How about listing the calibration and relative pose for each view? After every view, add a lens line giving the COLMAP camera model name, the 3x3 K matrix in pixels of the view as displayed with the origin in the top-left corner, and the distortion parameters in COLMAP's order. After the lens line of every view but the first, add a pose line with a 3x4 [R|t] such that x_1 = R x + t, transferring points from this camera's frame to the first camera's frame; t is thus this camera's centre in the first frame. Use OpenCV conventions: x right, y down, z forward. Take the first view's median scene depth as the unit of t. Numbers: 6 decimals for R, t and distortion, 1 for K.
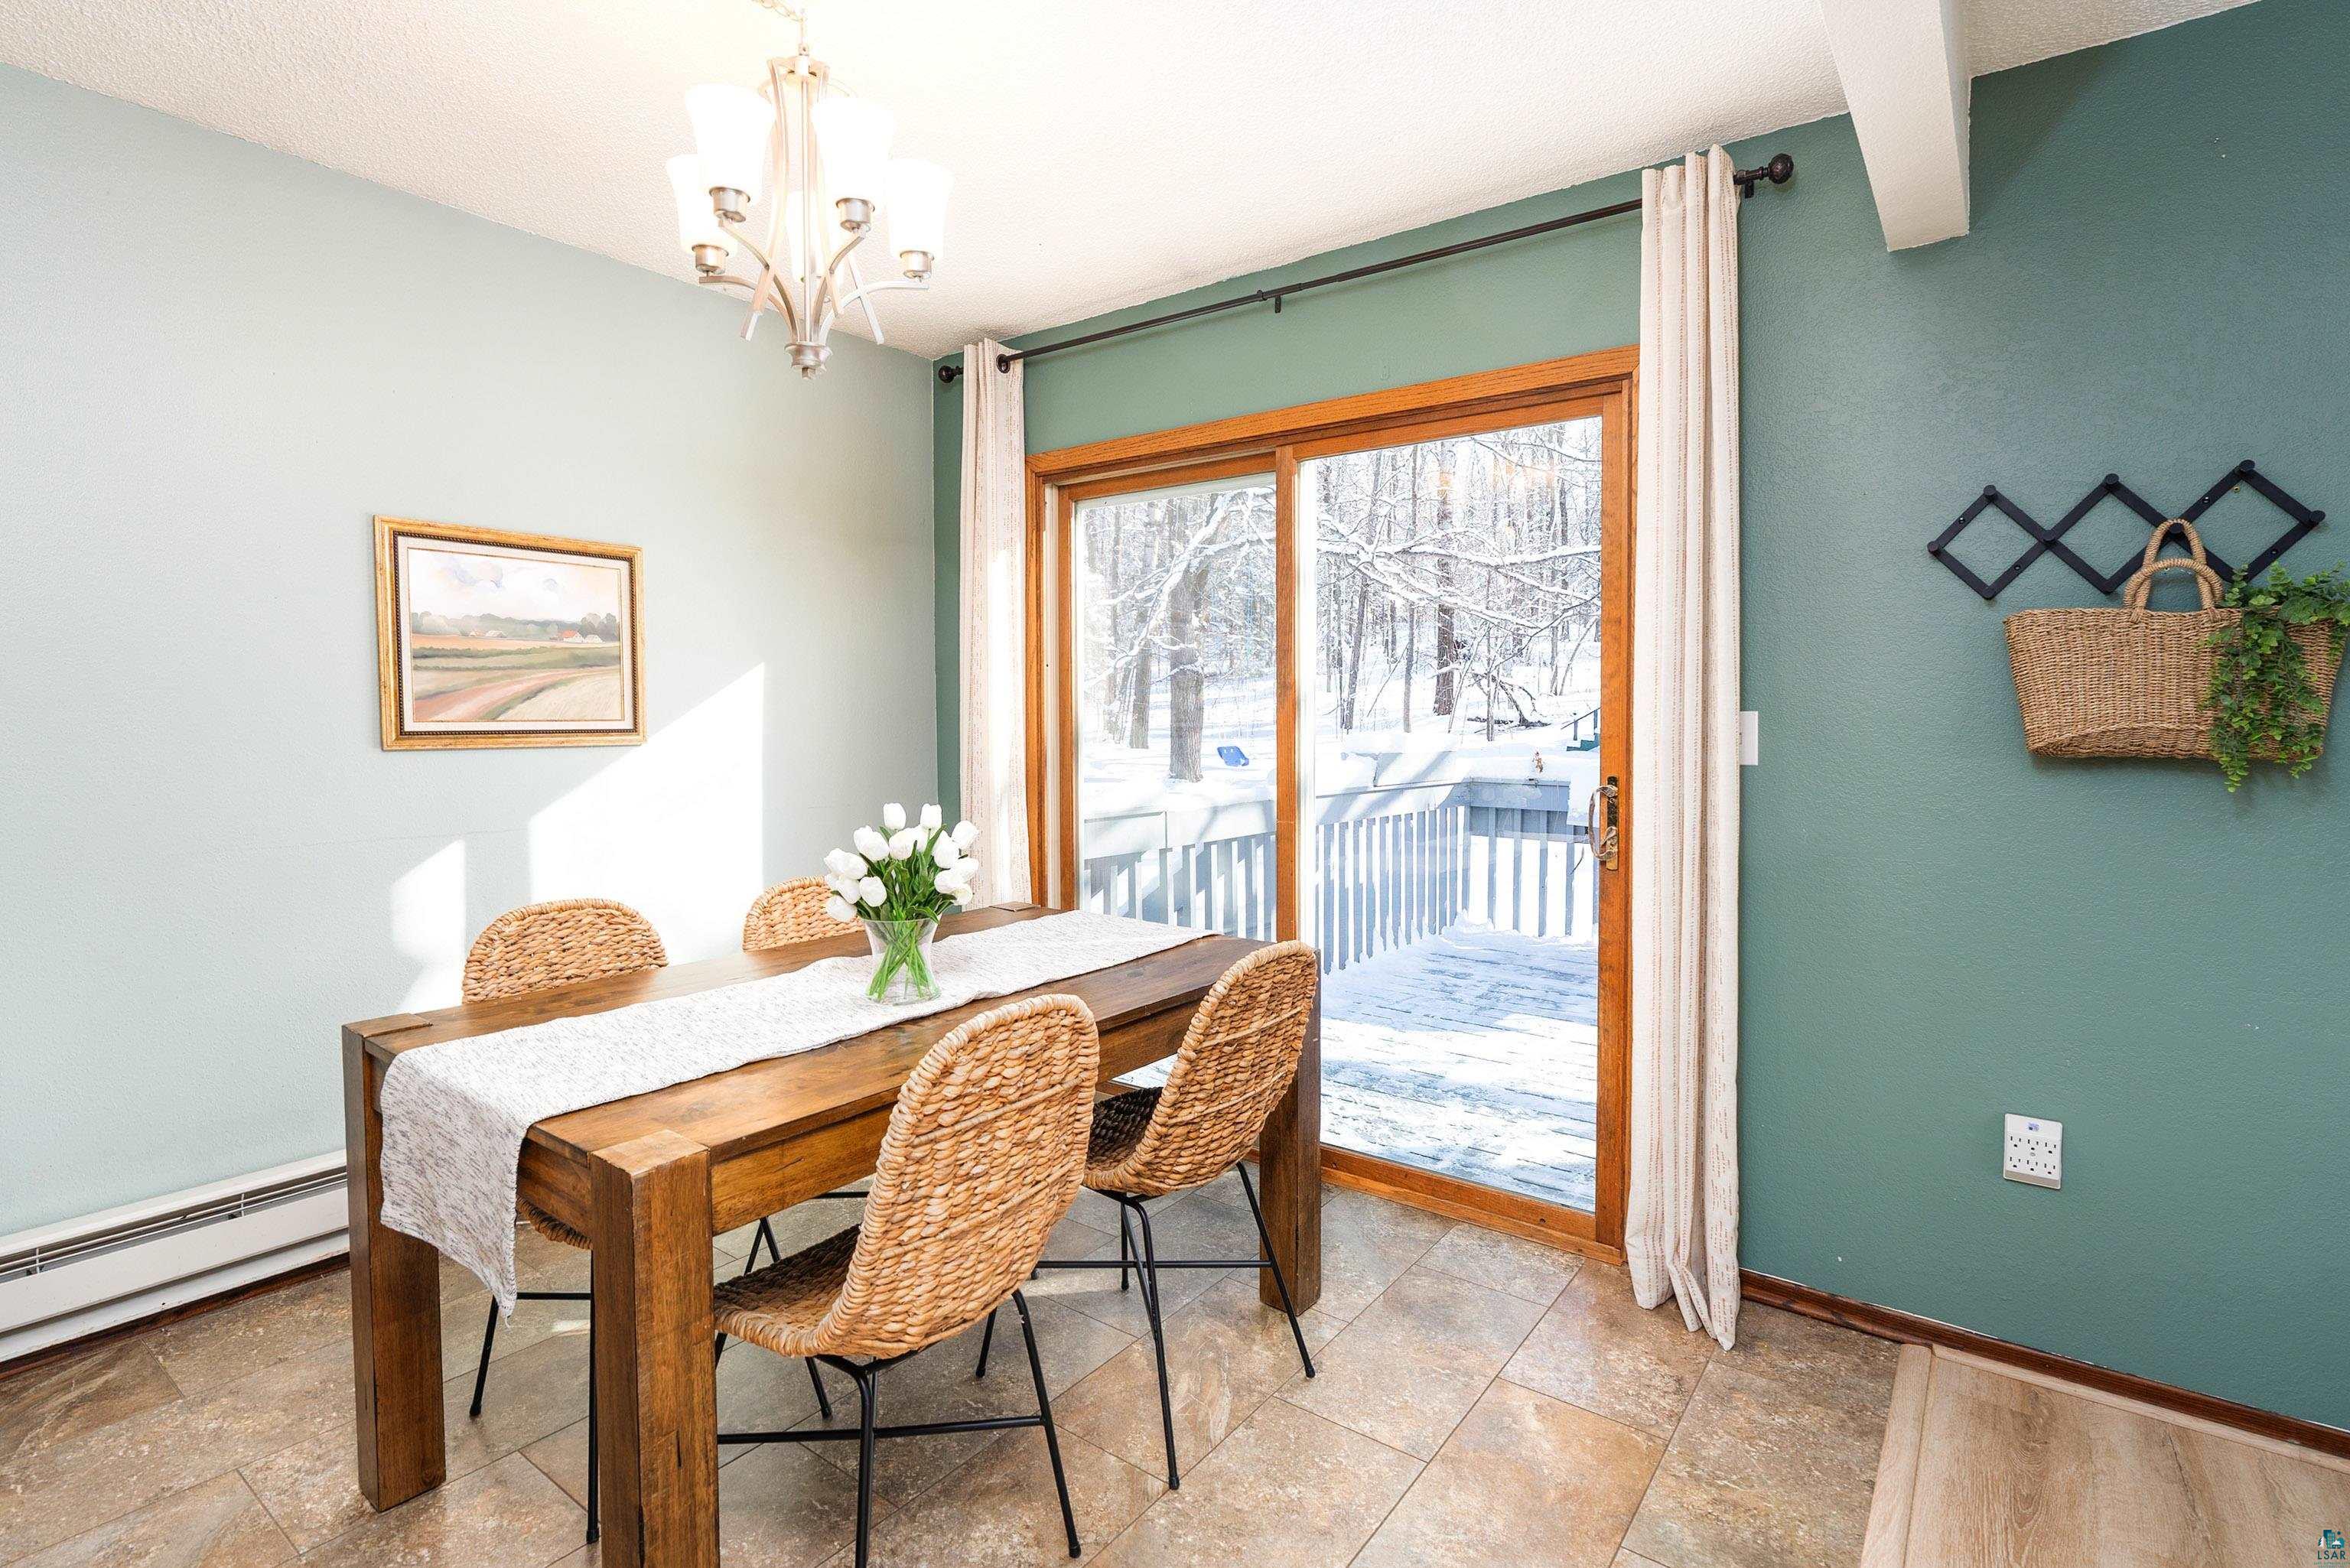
lens RADIAL K [[1117.1, 0, 1141.5], [0, 1117.1, 750.1], [0, 0, 1]] dist [-0.004891, 0.001154]
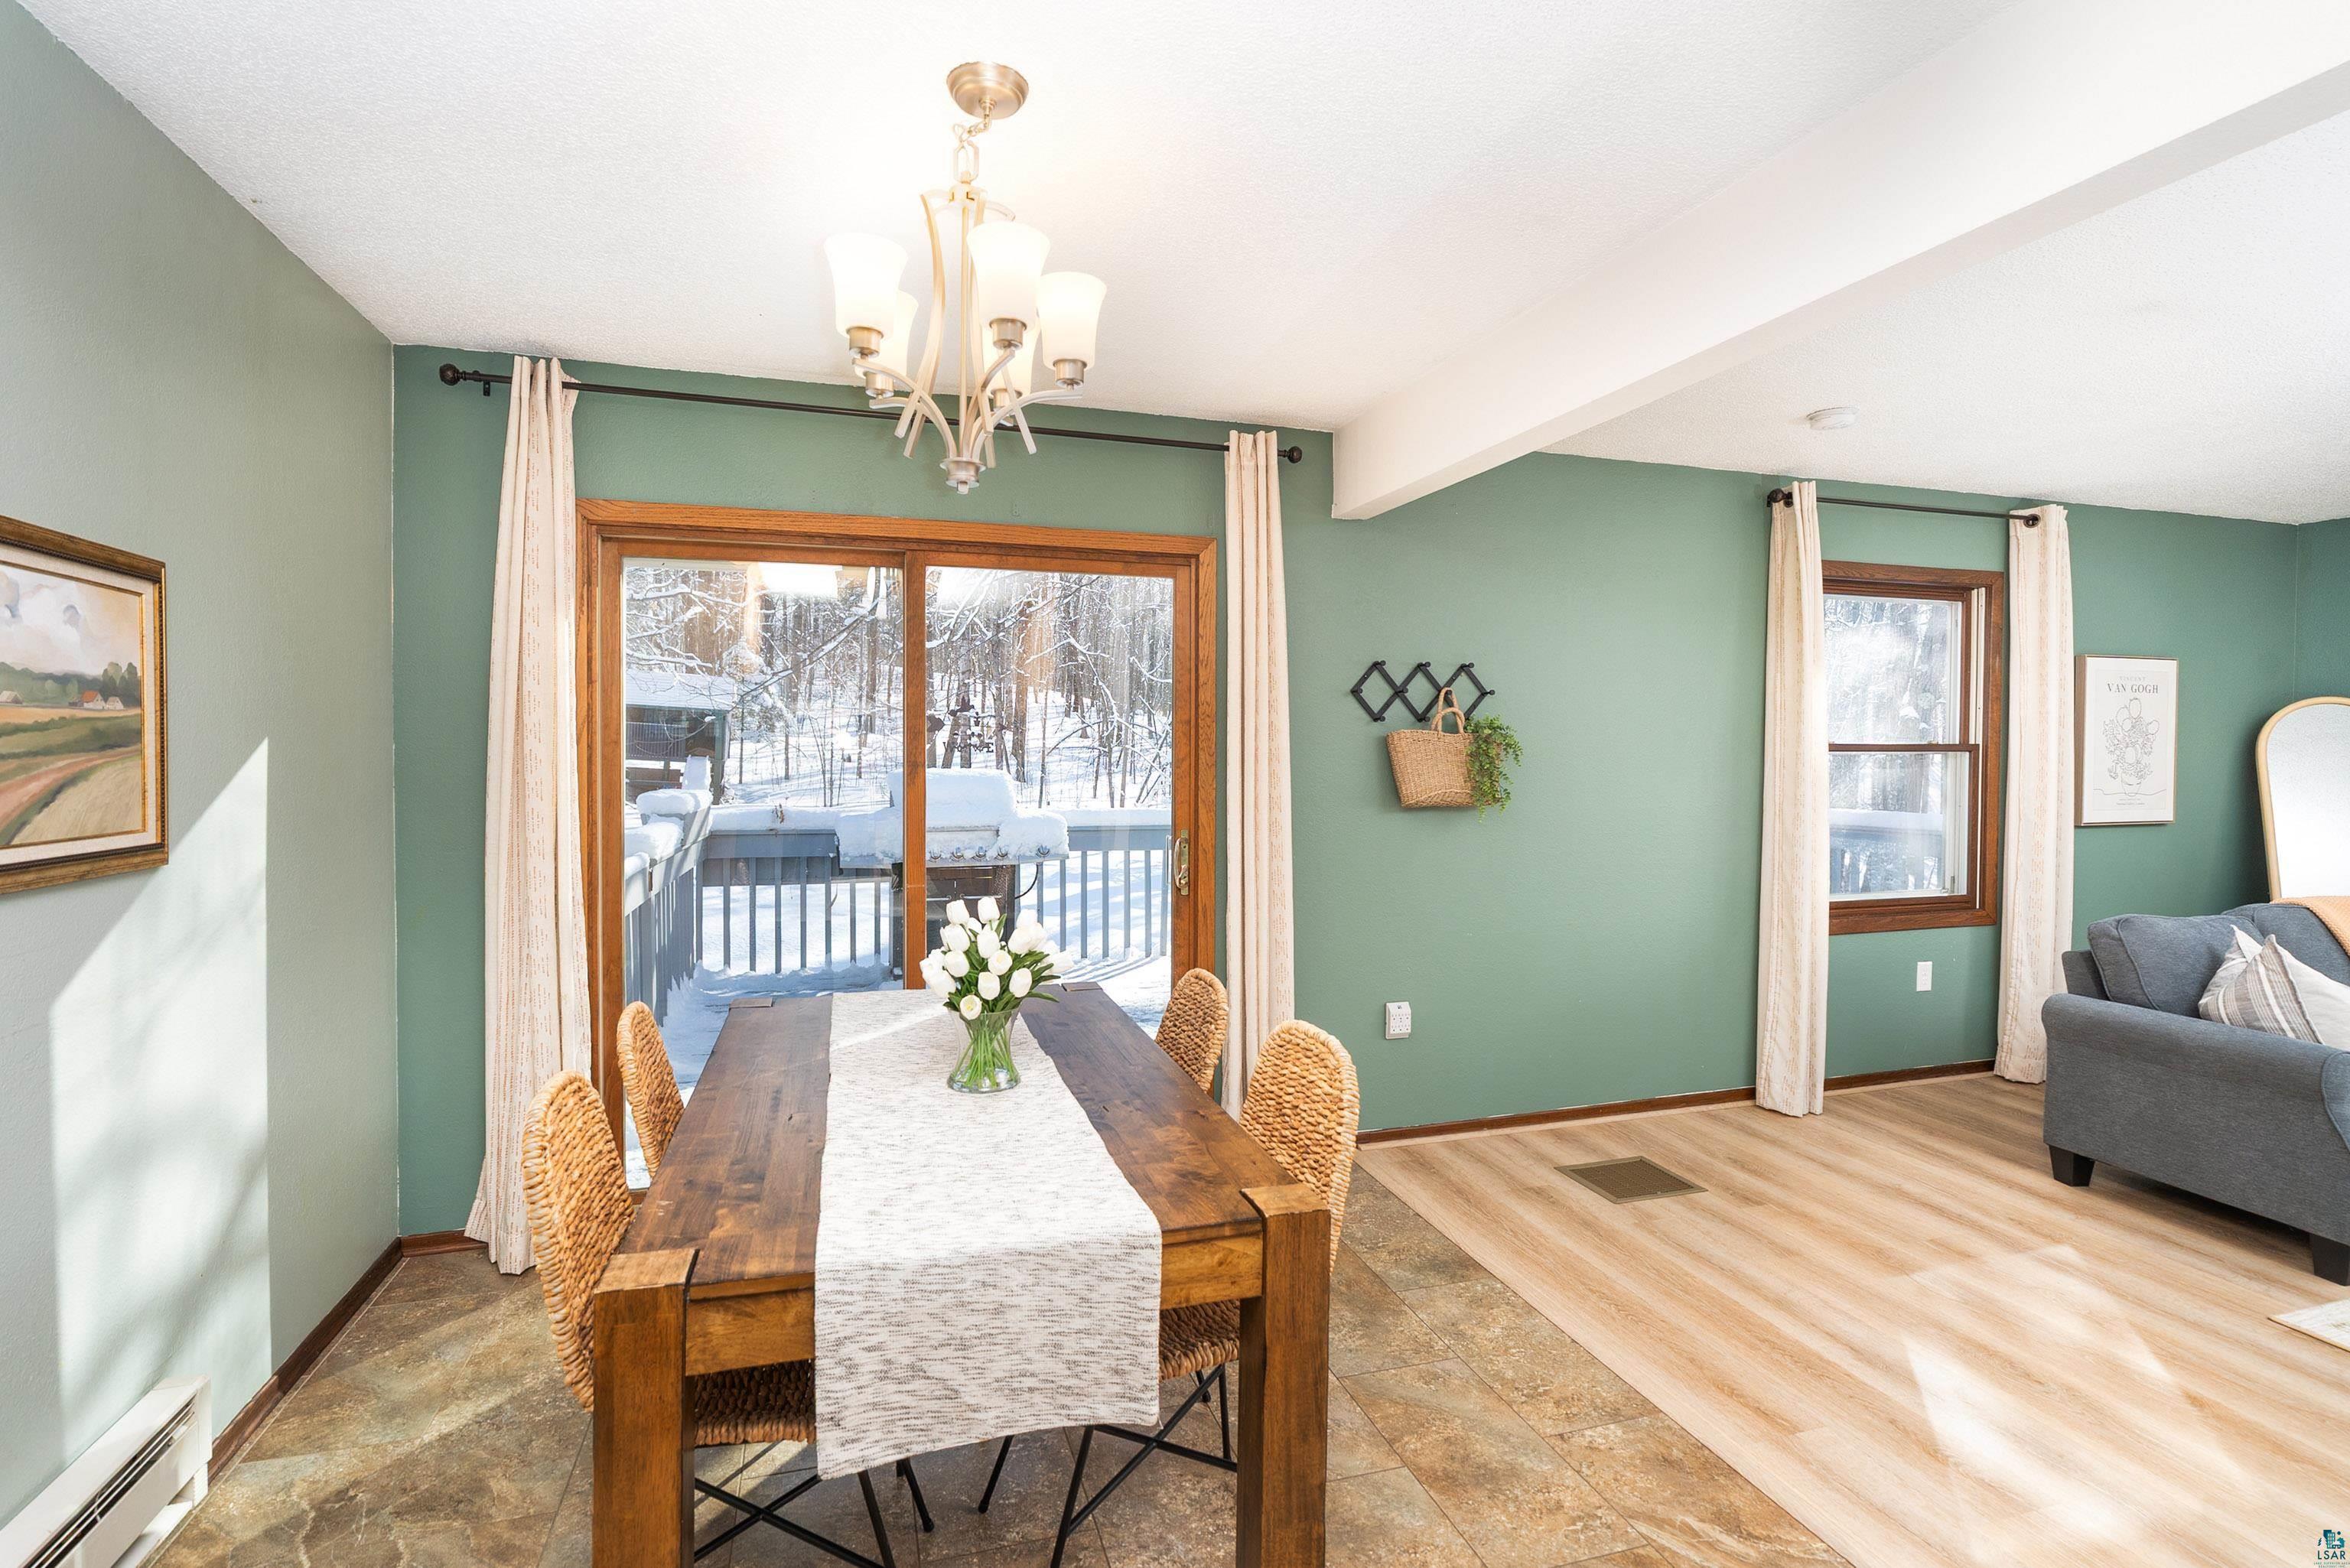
lens RADIAL K [[1117.1, 0, 1164.8], [0, 1117.1, 763.5], [0, 0, 1]] dist [-0.004891, 0.001154]
pose [[0.576468, -0.009393, 0.817066, -0.827797], [0.031172, 0.999459, -0.010503, -0.052321], [-0.816525, 0.031525, 0.576449, 0.209189]]
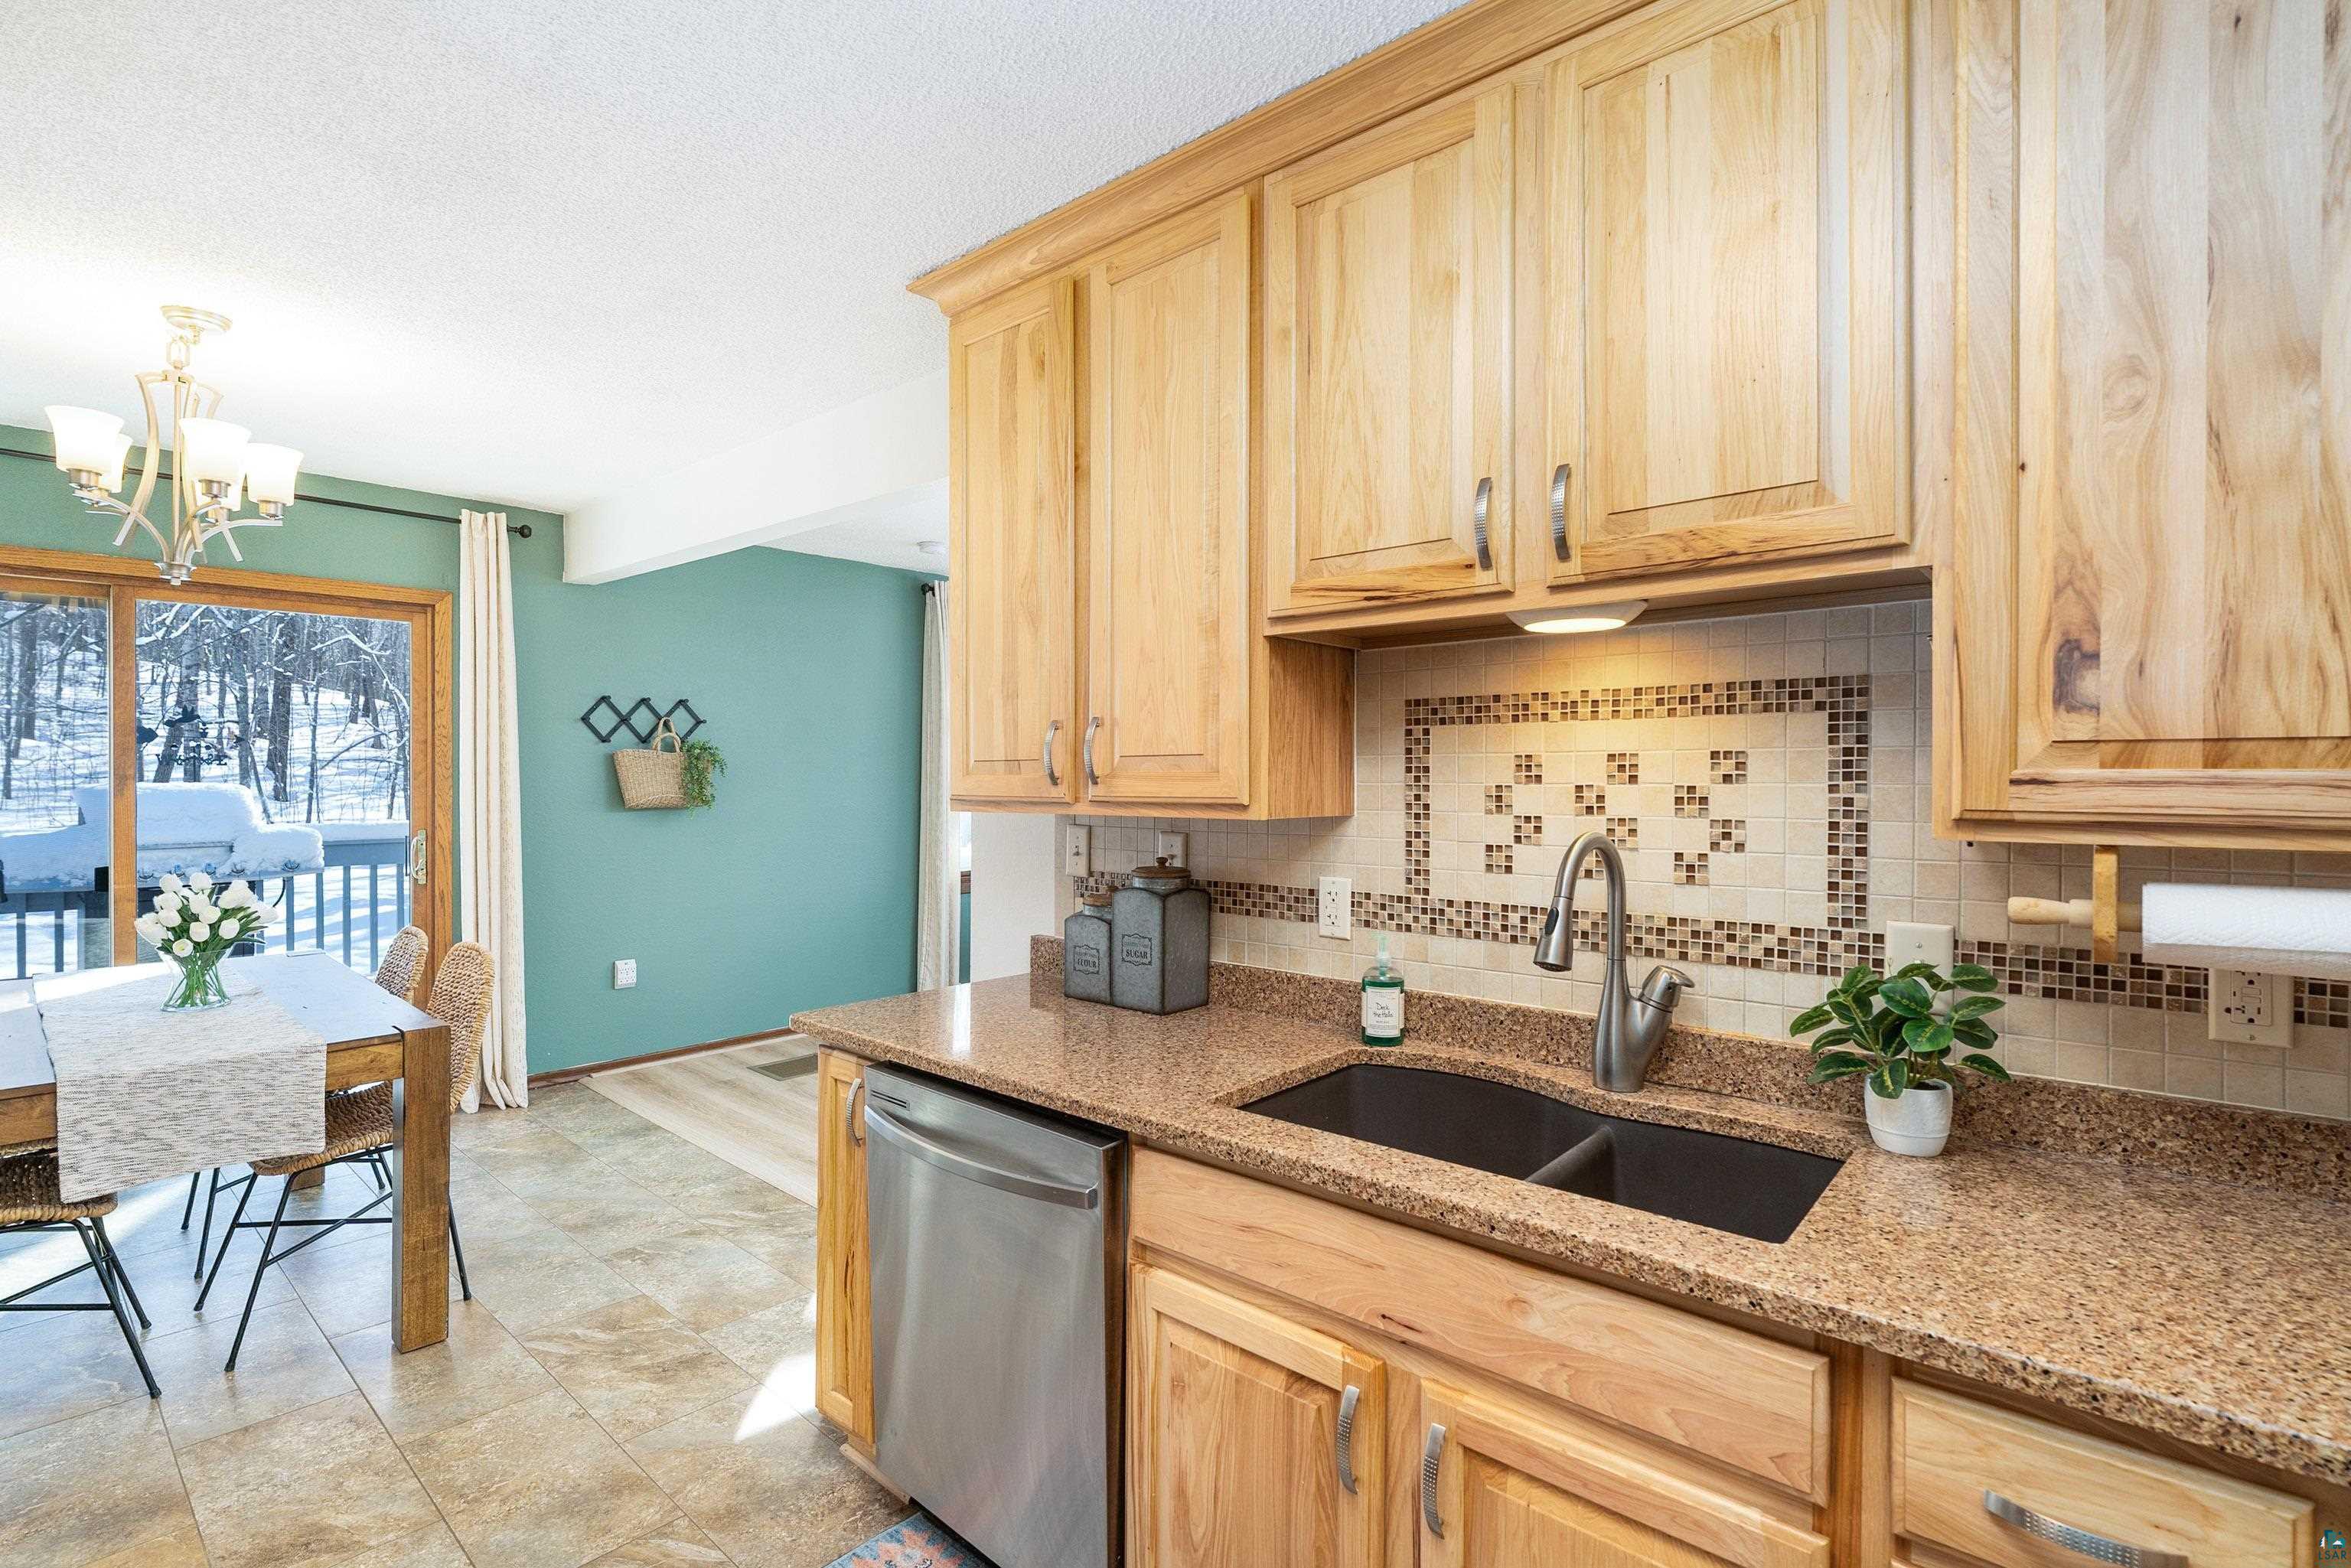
lens RADIAL K [[1117.6, 0, 1188.6], [0, 1117.6, 777.2], [0, 0, 1]] dist [-0.004891, 0.001154]
pose [[0.062055, -0.011490, 0.998007, -1.341378], [0.035705, 0.999319, 0.009285, -0.036222], [-0.997434, 0.035057, 0.062423, -0.327302]]
